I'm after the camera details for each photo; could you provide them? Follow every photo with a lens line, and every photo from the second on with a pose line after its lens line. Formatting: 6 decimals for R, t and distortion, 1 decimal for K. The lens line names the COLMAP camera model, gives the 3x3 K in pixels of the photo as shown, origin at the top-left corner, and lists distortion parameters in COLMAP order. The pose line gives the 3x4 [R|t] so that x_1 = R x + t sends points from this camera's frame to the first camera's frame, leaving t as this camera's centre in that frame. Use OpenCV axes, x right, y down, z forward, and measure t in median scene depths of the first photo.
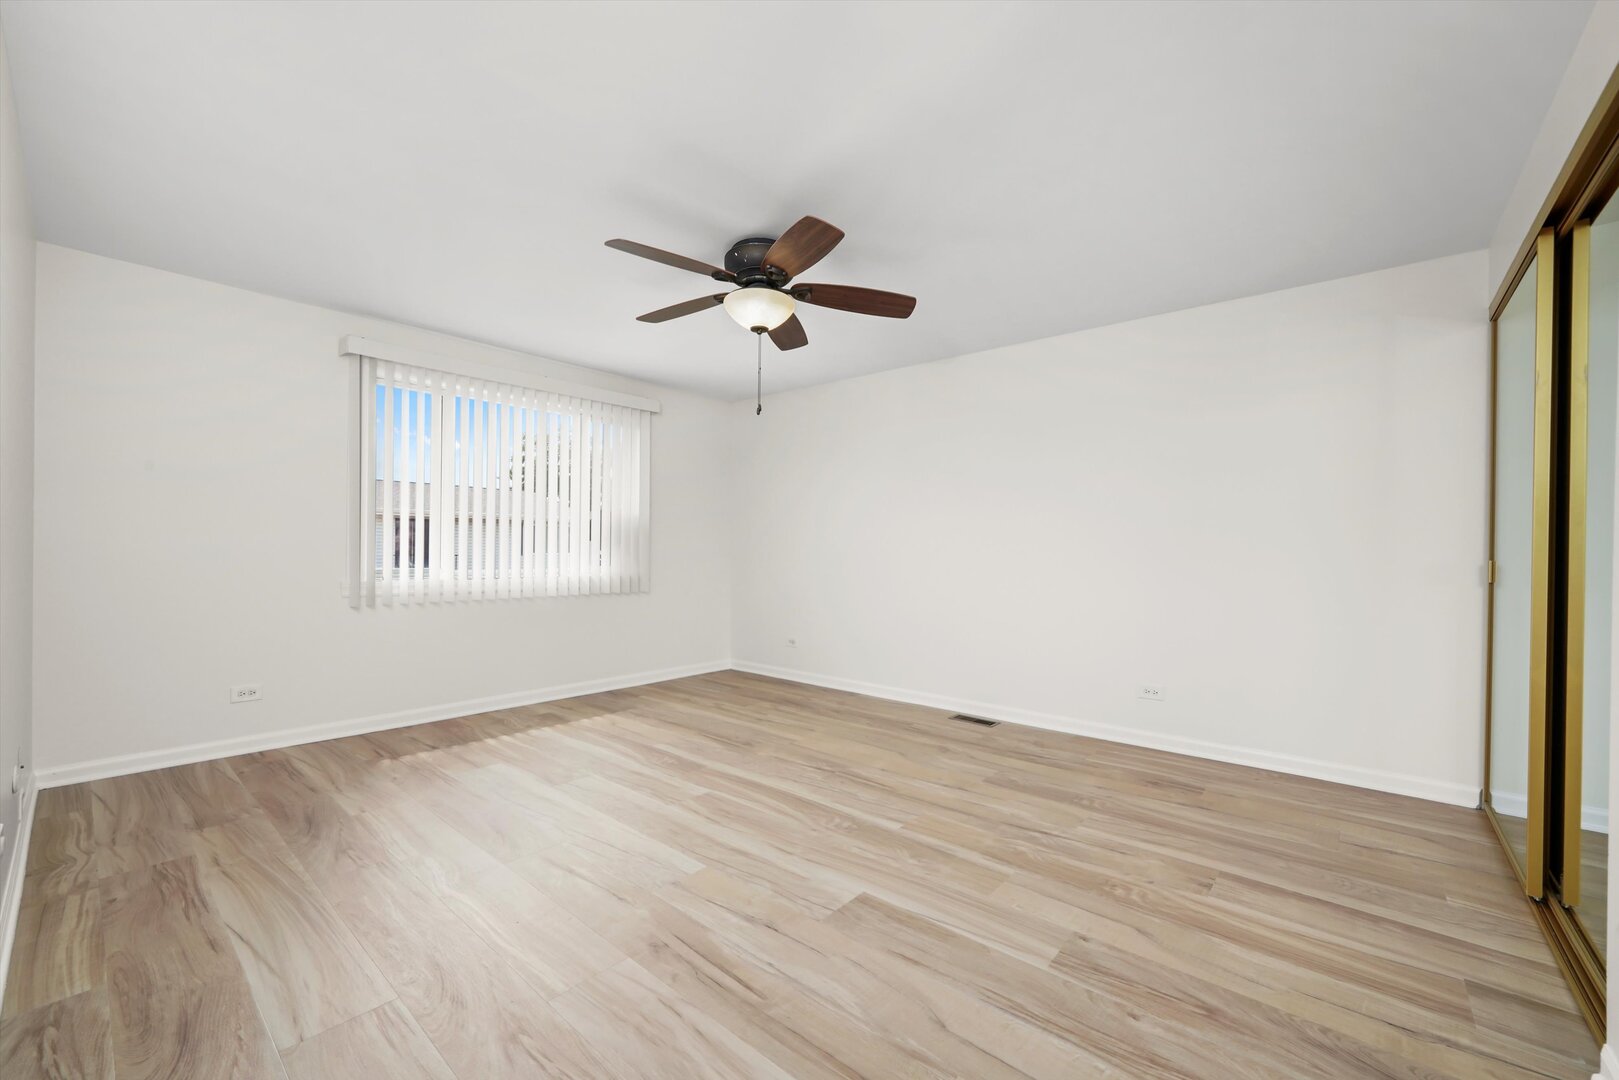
lens RADIAL K [[649.8, 0, 804.6], [0, 649.8, 545.6], [0, 0, 1]] dist [-0.000786, 0.000166]
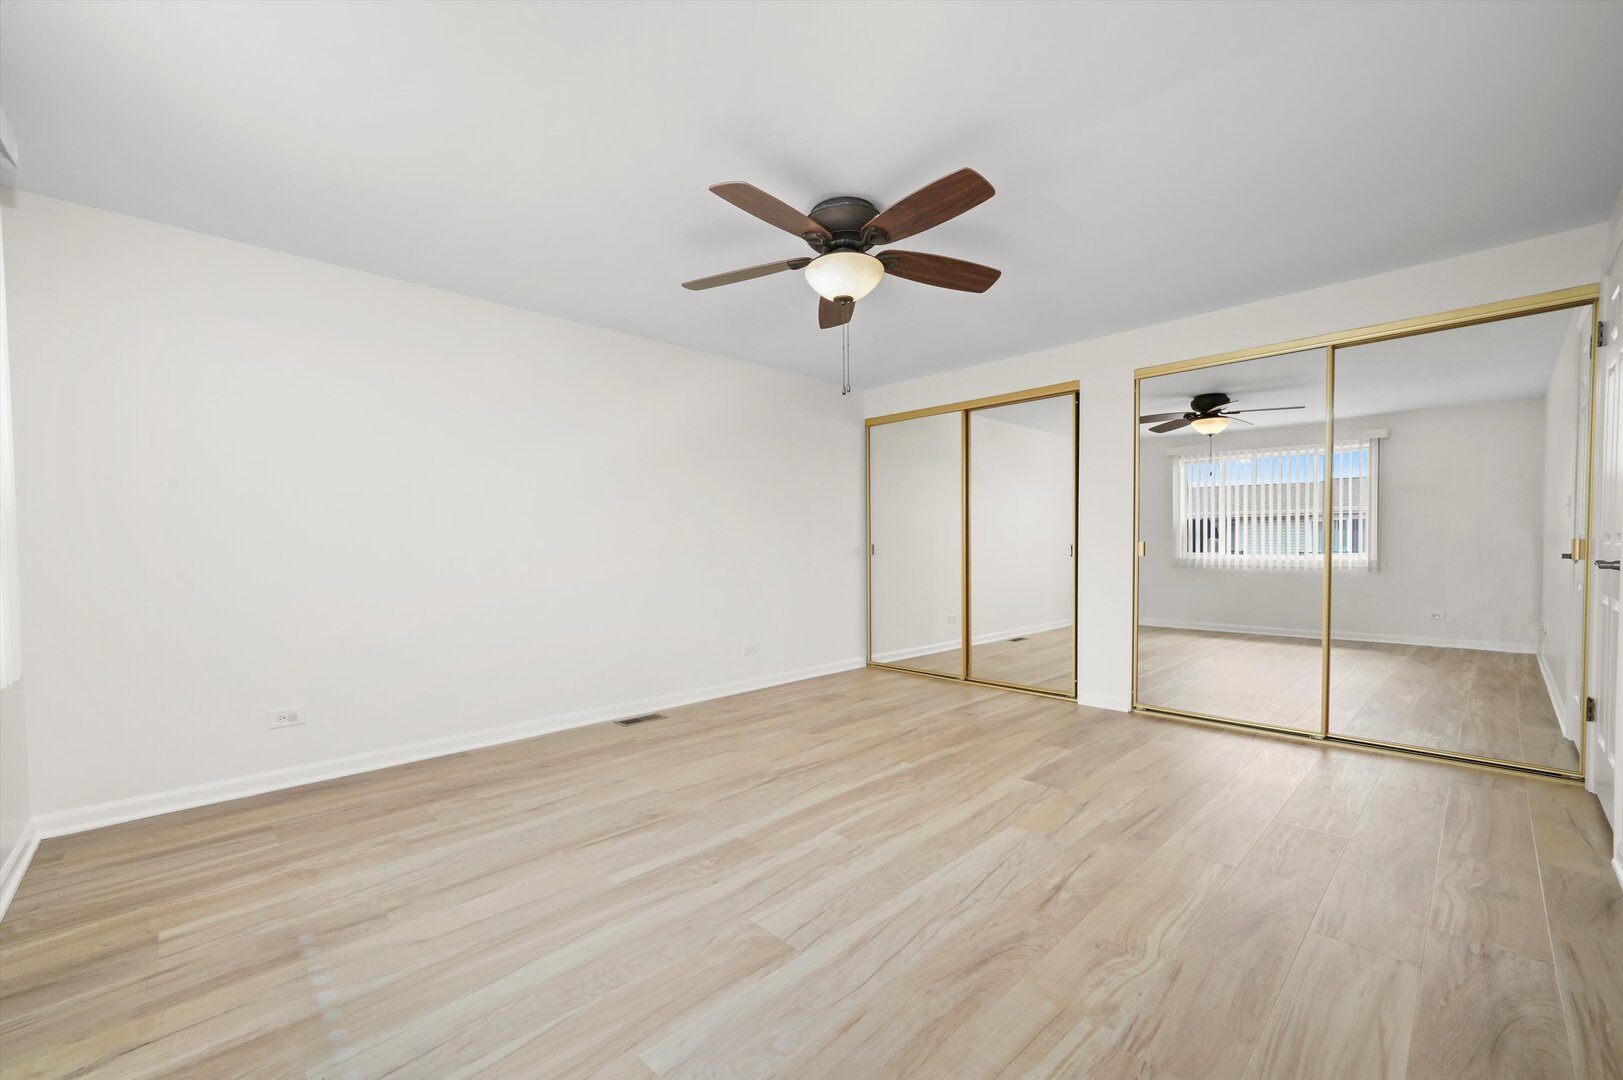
lens RADIAL K [[651.4, 0, 806.6], [0, 651.4, 545.6], [0, 0, 1]] dist [-0.000786, 0.000166]
pose [[0.085604, -0.011877, 0.996258, -0.980451], [0.004417, 0.999924, 0.011542, -0.004100], [-0.996319, 0.003413, 0.085650, 0.948886]]
